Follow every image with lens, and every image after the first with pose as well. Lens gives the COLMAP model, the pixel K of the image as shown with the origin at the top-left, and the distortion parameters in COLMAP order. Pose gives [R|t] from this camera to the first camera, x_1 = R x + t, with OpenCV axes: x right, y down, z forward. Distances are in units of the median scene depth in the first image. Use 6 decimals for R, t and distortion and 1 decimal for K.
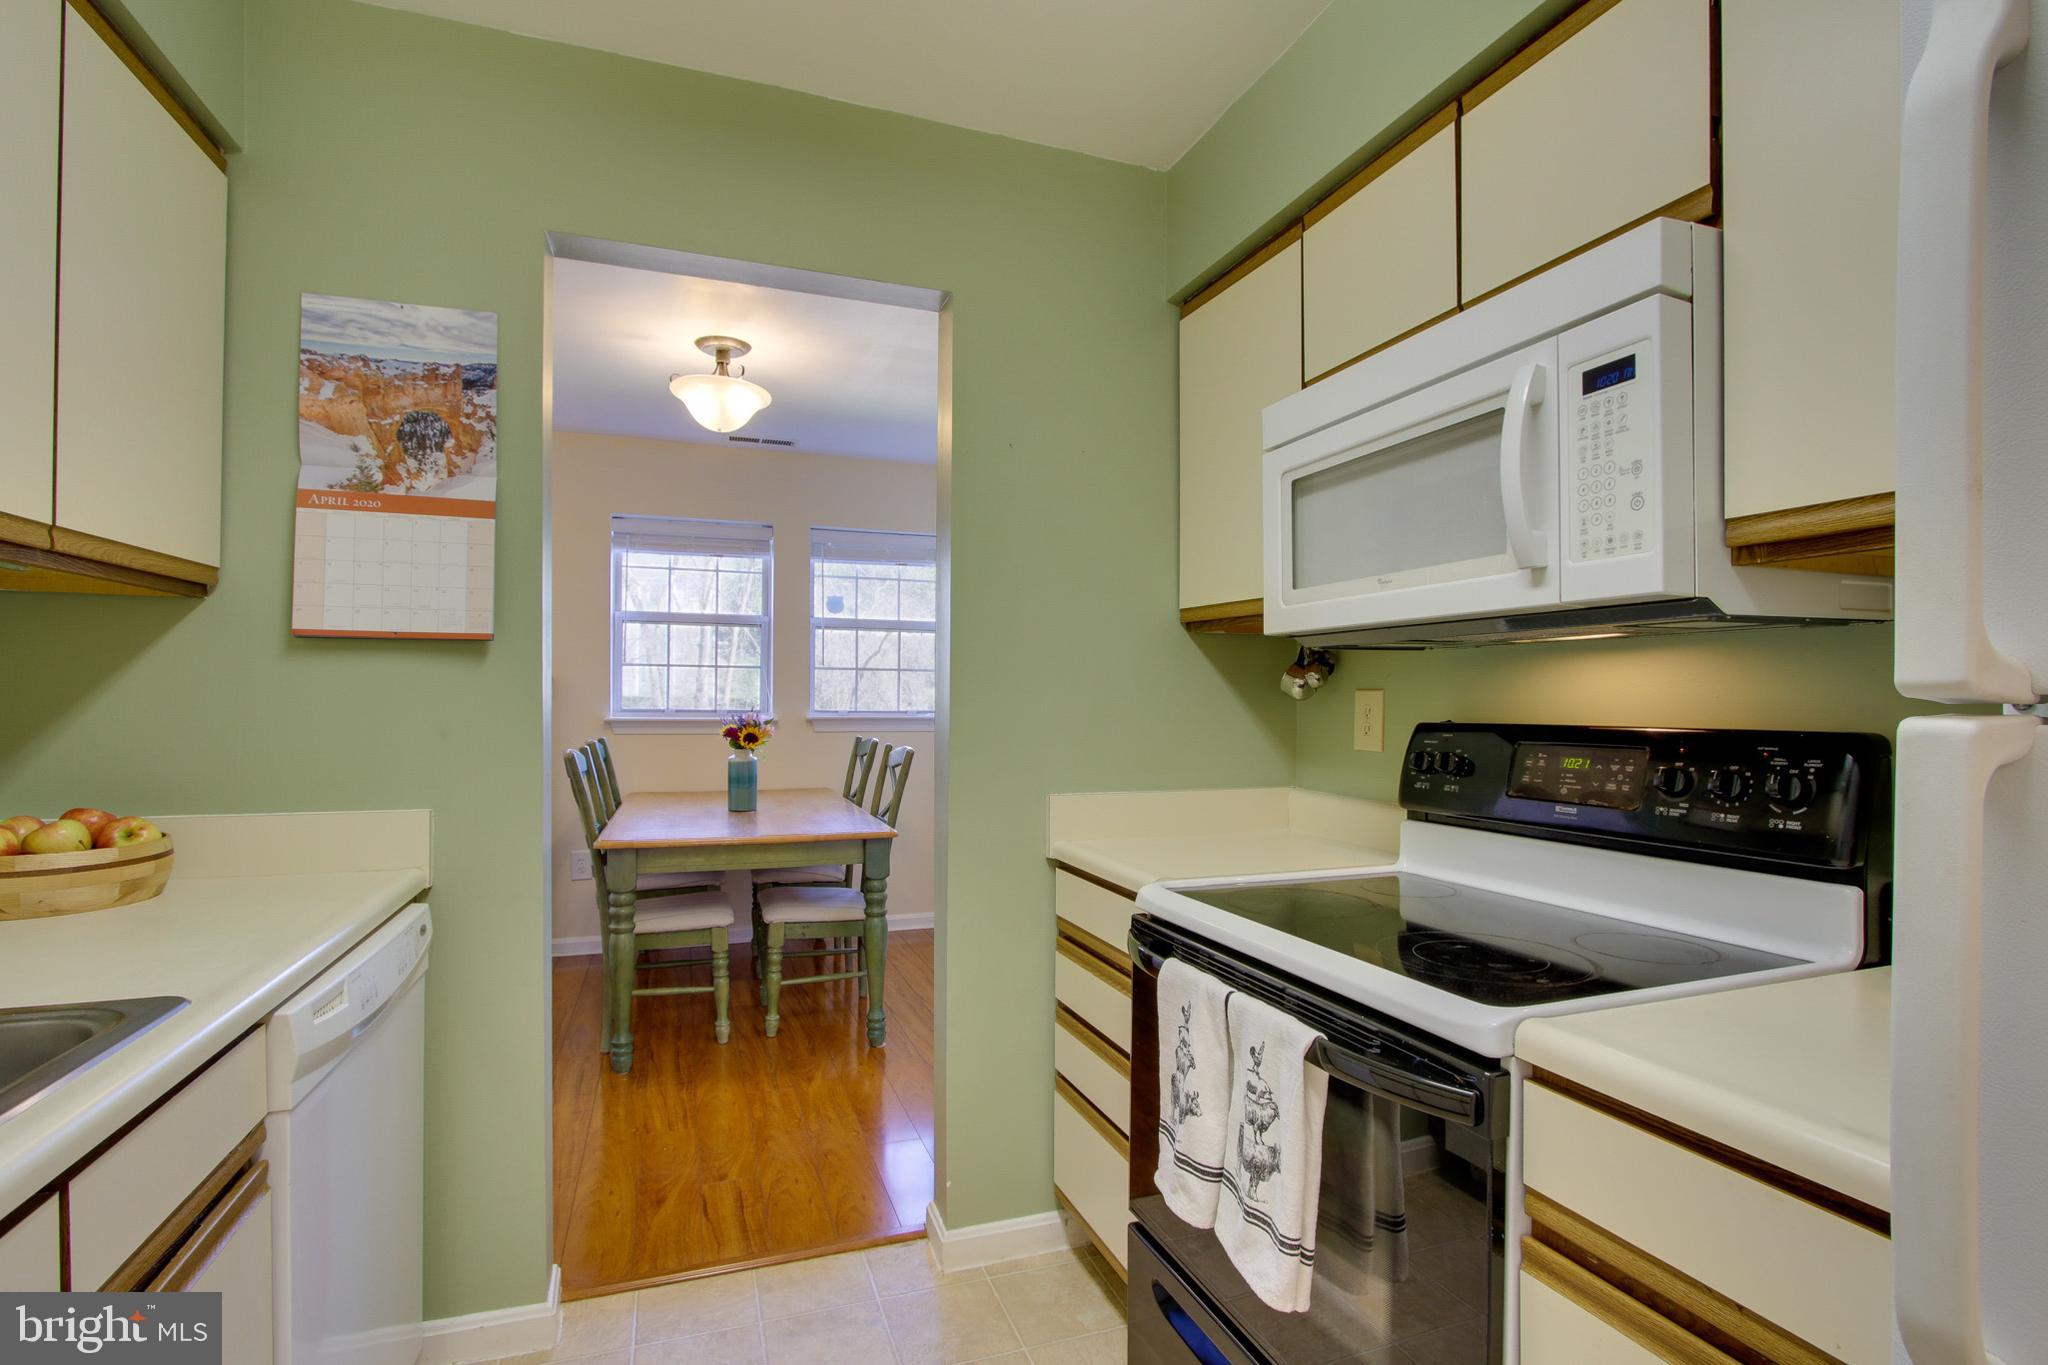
lens RADIAL K [[936.2, 0, 1011.3], [0, 936.2, 687.9], [0, 0, 1]] dist [-0.013637, 0.001109]
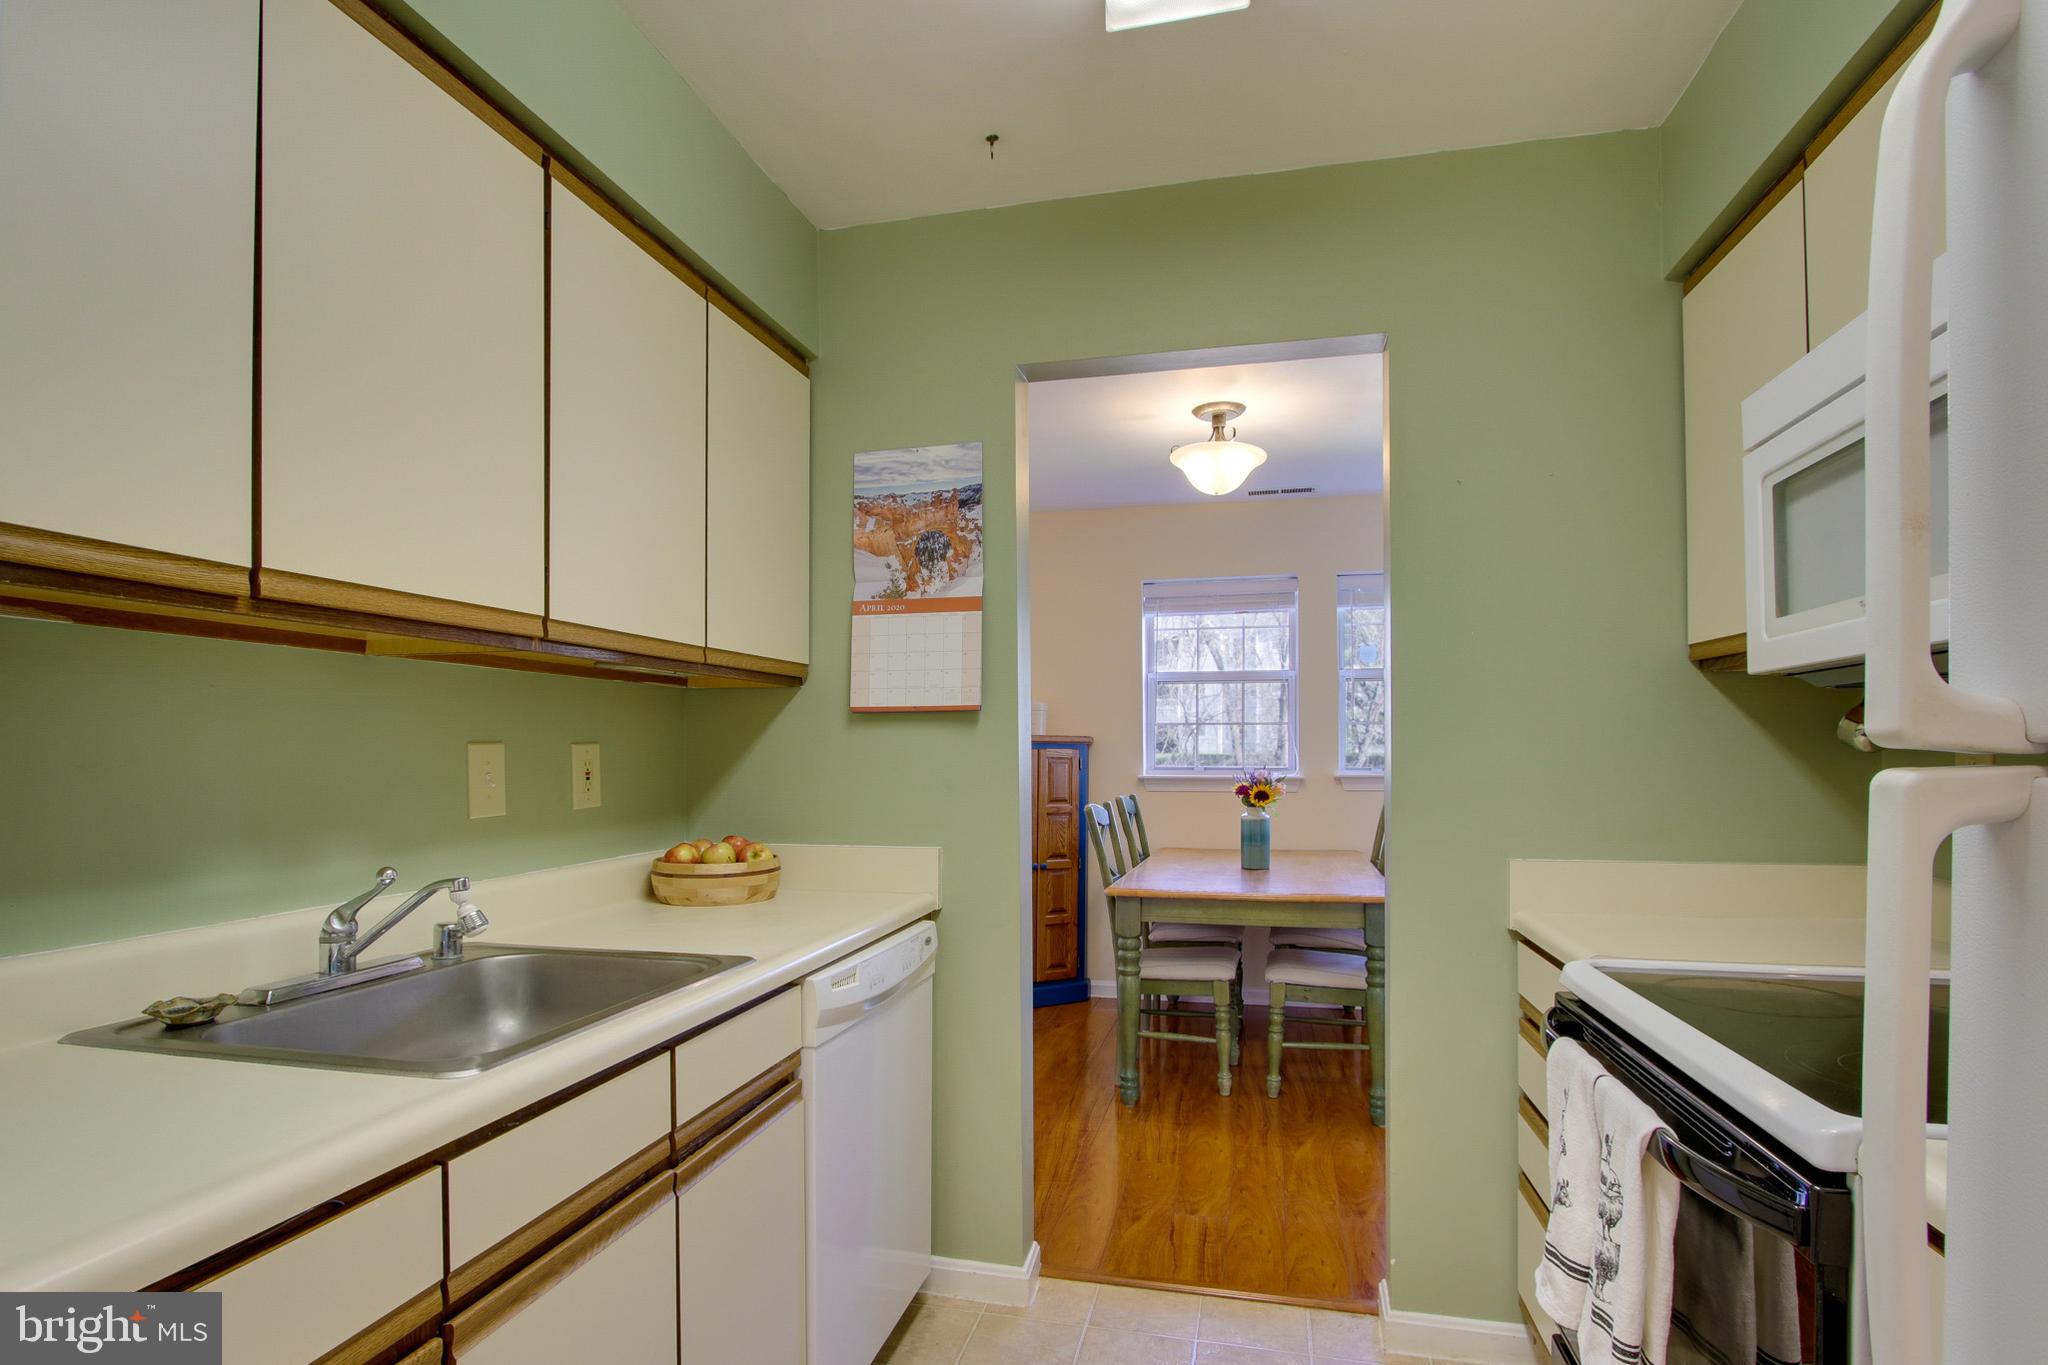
lens RADIAL K [[1011.9, 0, 1033.8], [0, 1011.9, 732.7], [0, 0, 1]] dist [-0.013492, 0.000454]
pose [[0.847514, -0.020851, -0.530363, 0.199540], [0.014775, 0.999768, -0.015696, -0.000128], [0.530567, 0.005467, 0.847626, -0.083249]]
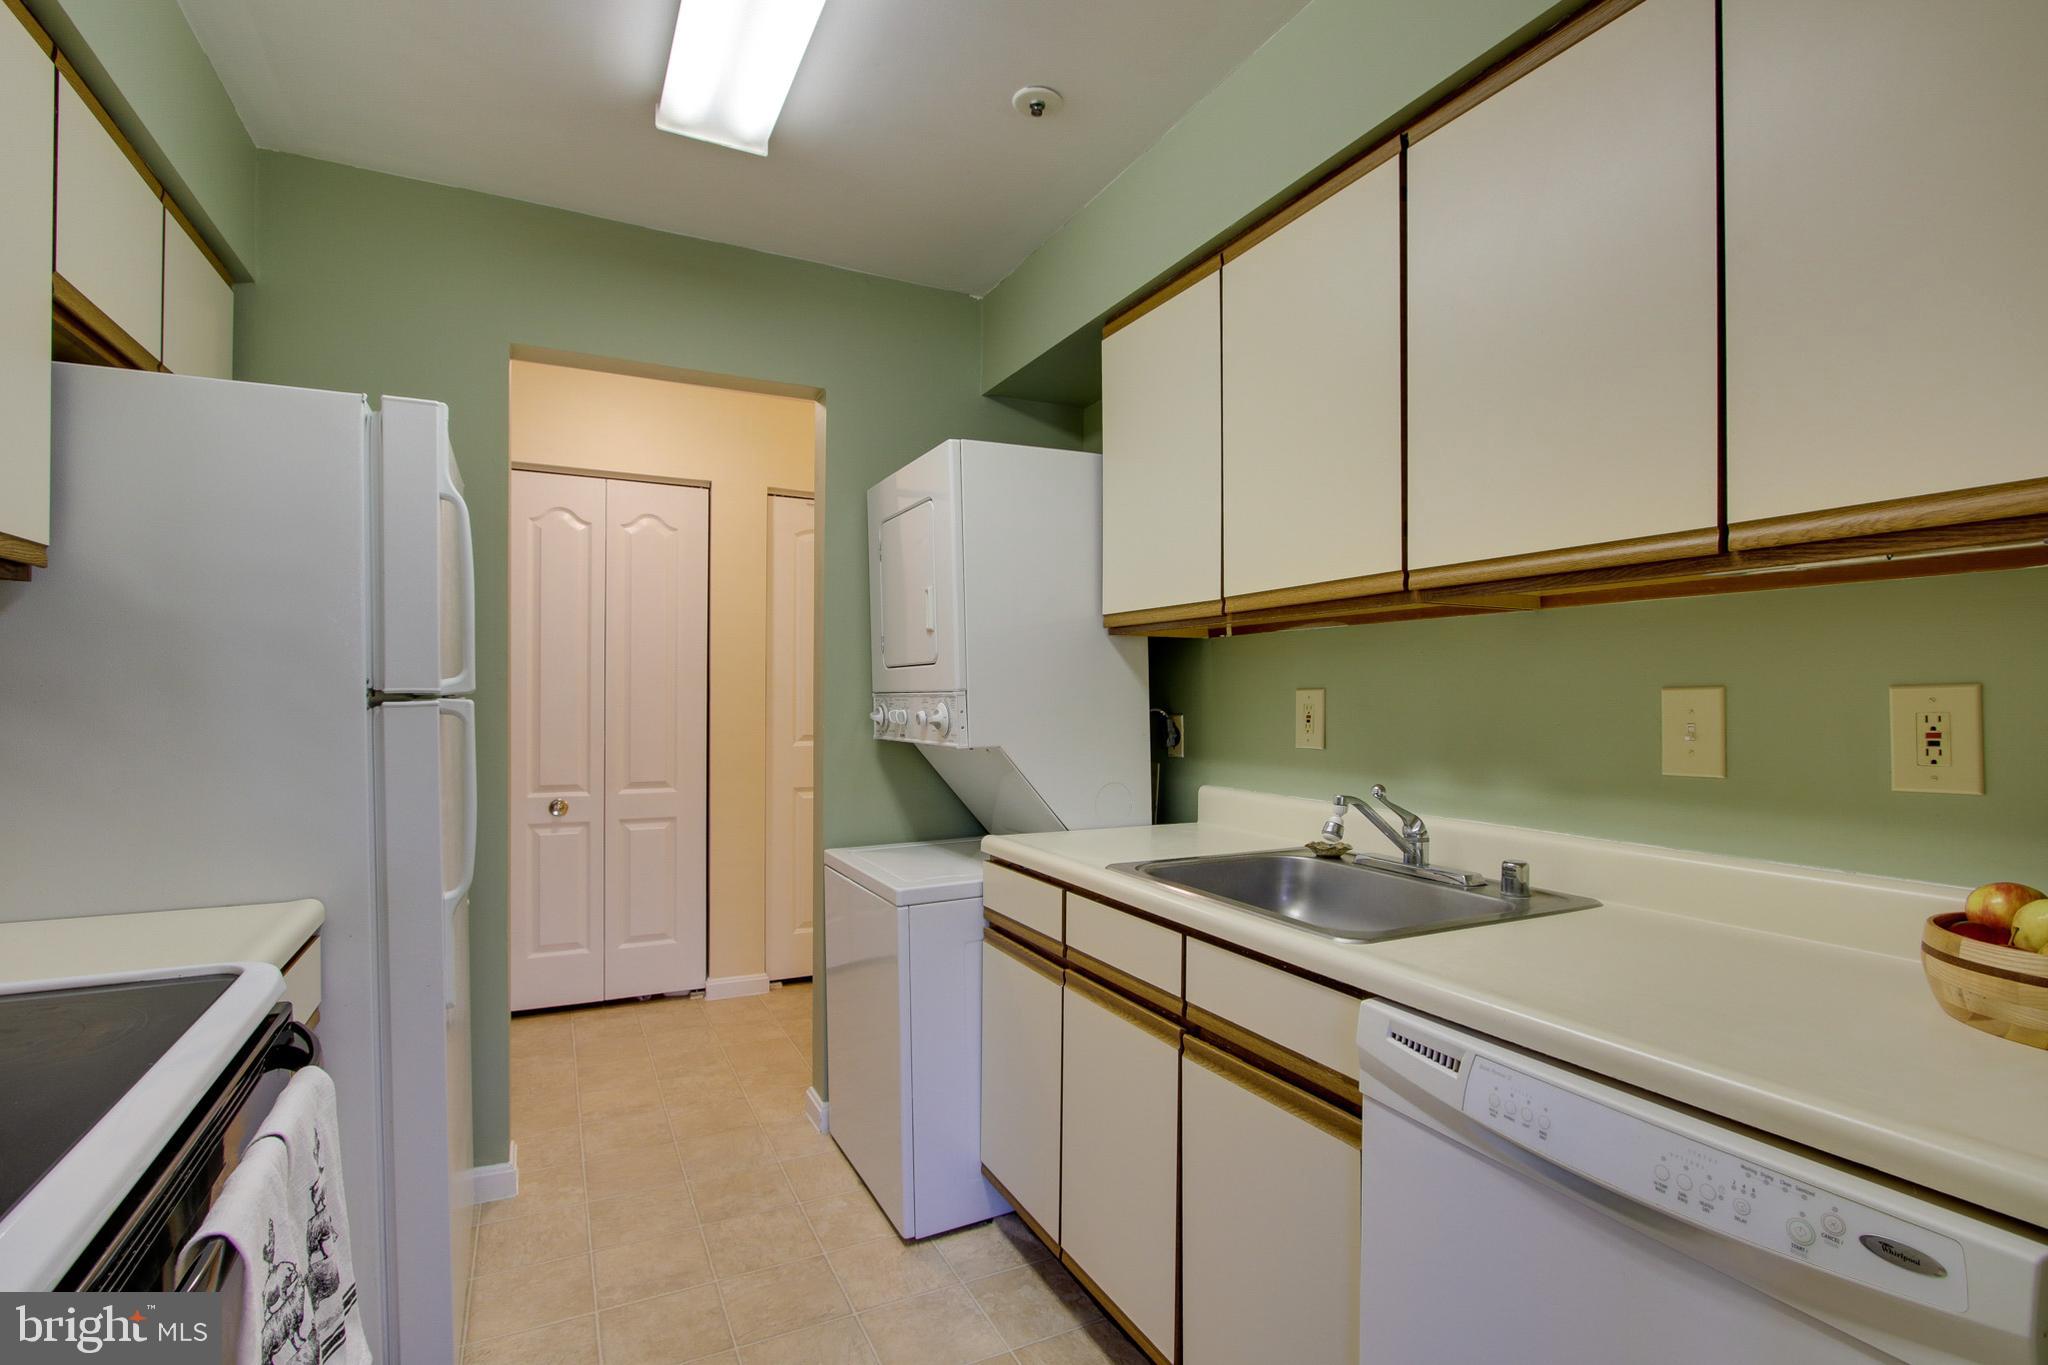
lens RADIAL K [[936.2, 0, 1011.3], [0, 936.2, 687.9], [0, 0, 1]] dist [-0.013637, 0.001109]
pose [[-0.992397, -0.007271, -0.122867, -0.169070], [-0.005277, 0.999849, -0.016545, 0.003158], [0.122969, -0.015771, -0.992285, 1.290548]]
